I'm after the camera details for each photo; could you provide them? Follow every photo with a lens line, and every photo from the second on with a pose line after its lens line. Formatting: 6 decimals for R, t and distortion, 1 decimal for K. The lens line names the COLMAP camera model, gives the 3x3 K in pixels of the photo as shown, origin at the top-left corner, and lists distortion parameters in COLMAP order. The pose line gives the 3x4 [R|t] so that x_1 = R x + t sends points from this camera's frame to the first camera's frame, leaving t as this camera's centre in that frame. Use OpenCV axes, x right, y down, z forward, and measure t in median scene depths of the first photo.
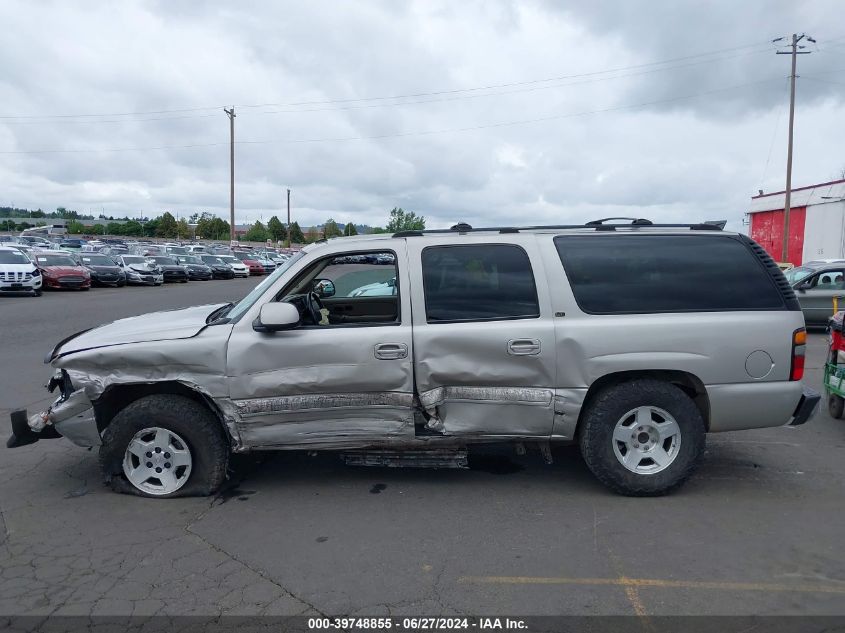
lens RADIAL K [[723.2, 0, 422.5], [0, 723.2, 316.5], [0, 0, 1]] dist [-0.034978, -0.007238]
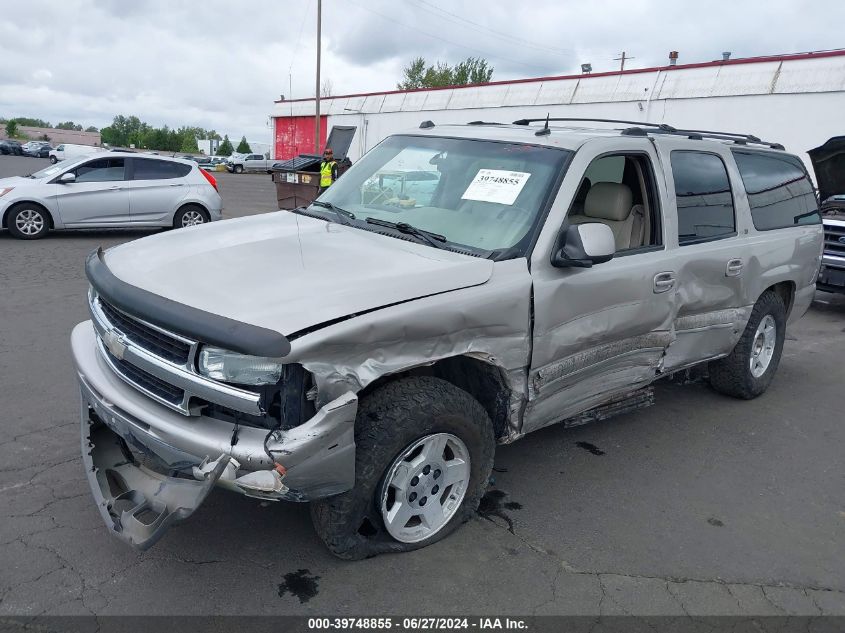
lens RADIAL K [[723.2, 0, 422.5], [0, 723.2, 316.5], [0, 0, 1]] dist [-0.034978, -0.007238]
pose [[0.738102, -0.103245, 0.666742, -0.770569], [0.011735, 0.990037, 0.140317, -0.029445], [-0.674587, -0.095744, 0.731960, 0.569858]]
